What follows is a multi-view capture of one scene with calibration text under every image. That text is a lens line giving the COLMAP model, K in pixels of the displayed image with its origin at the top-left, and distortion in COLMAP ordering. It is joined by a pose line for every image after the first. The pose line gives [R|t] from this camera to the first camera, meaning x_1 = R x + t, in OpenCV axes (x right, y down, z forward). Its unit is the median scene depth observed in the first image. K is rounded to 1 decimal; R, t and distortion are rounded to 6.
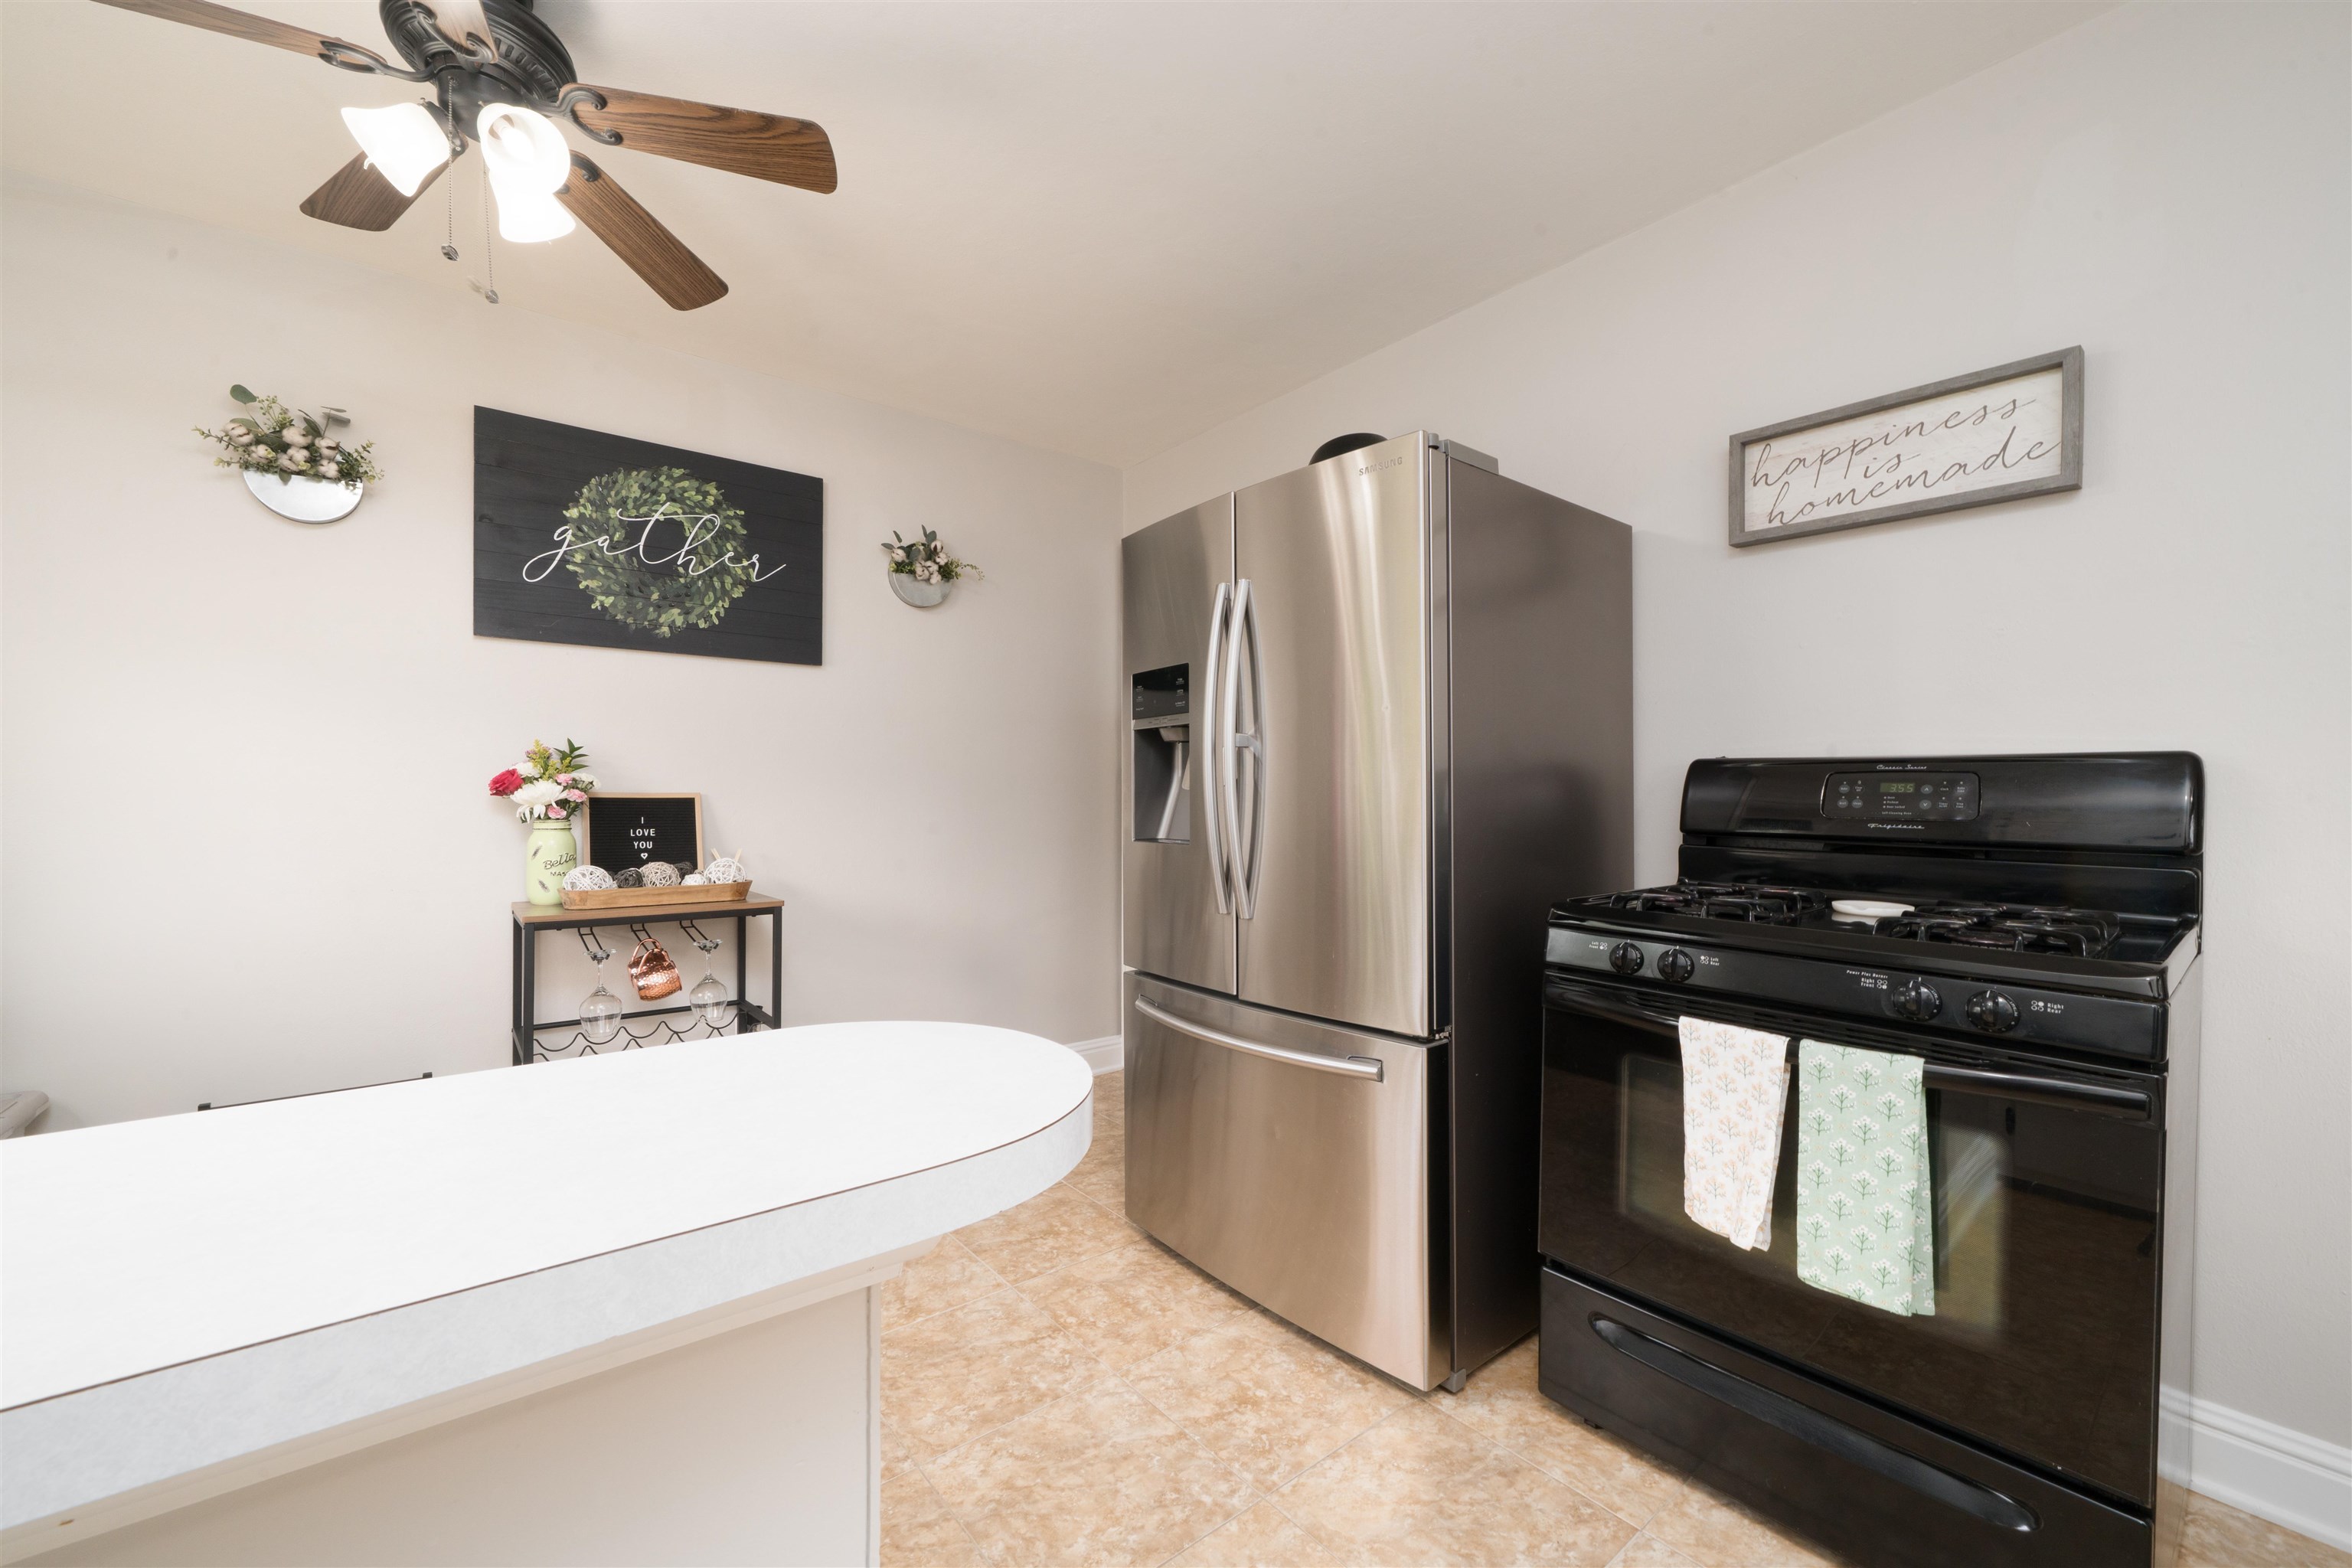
lens RADIAL K [[945.3, 0, 1172.7], [0, 945.3, 790.3], [0, 0, 1]] dist [-0.001033, -0.000188]
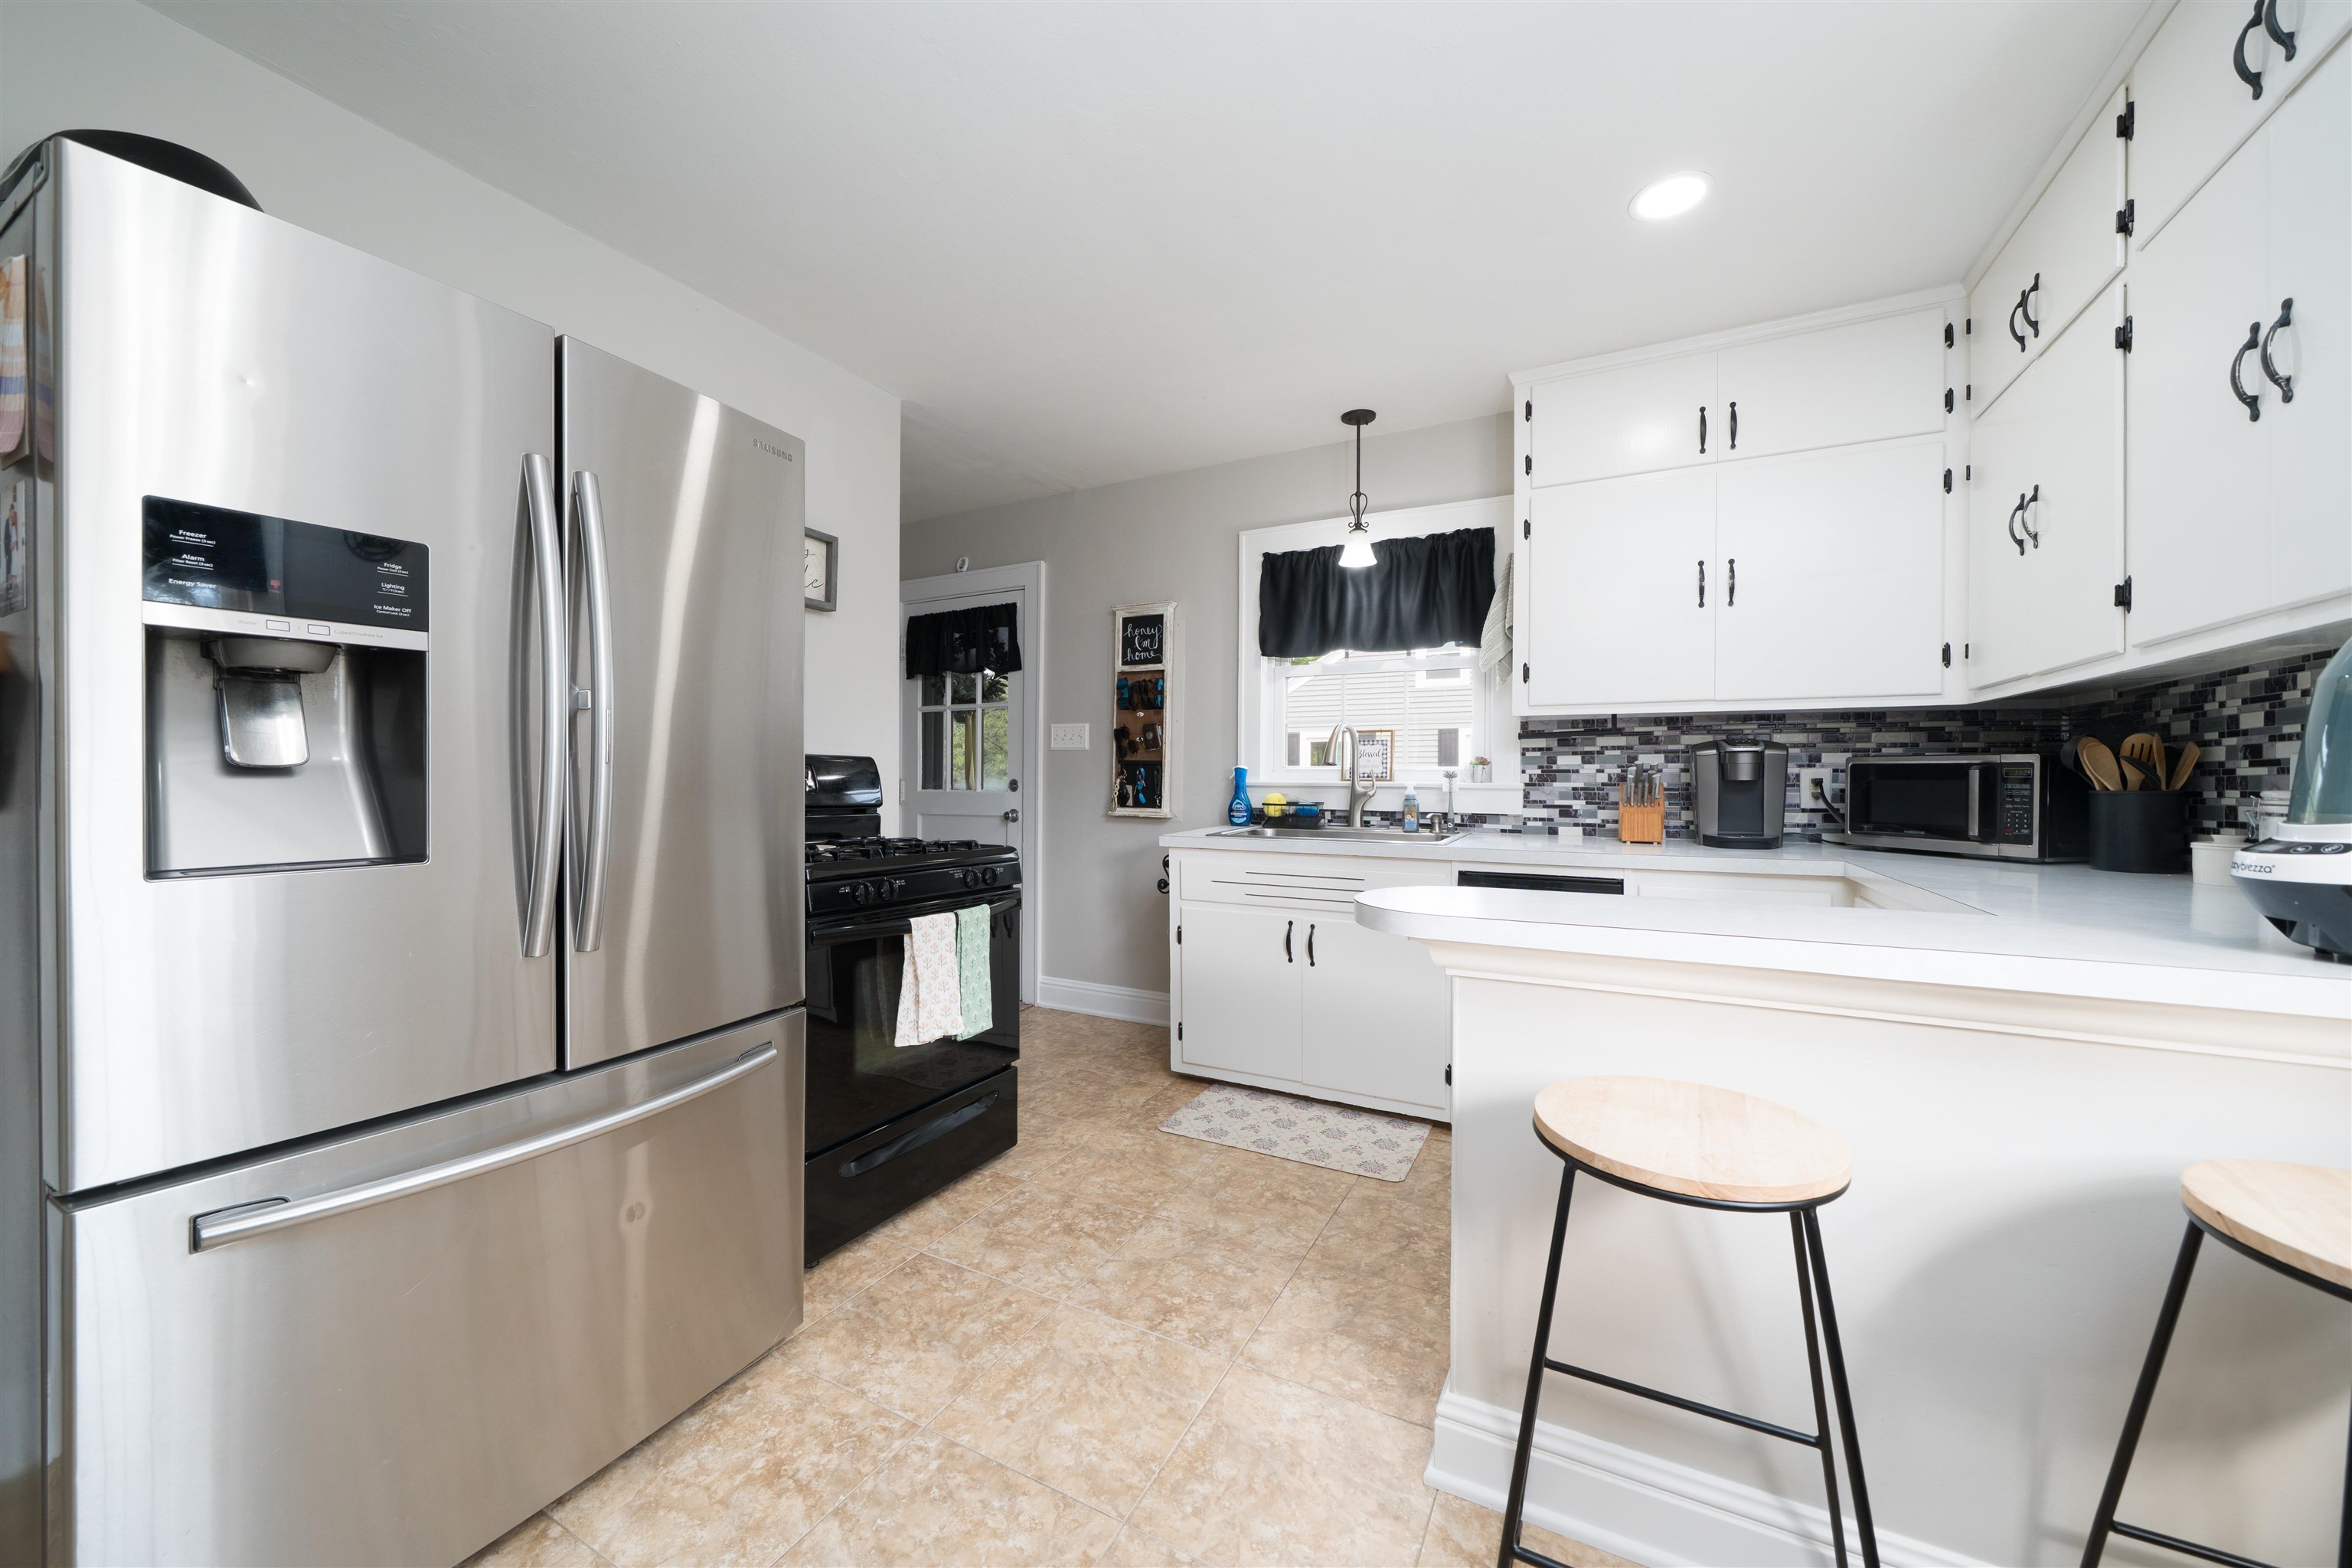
lens RADIAL K [[856.1, 0, 1172.8], [0, 856.1, 786.4], [0, 0, 1]] dist [-0.000375, -0.000025]
pose [[-0.395314, -0.005944, 0.918527, -0.871850], [-0.005535, 0.999976, 0.004089, 0.010570], [-0.918529, -0.003467, -0.395338, 1.081224]]
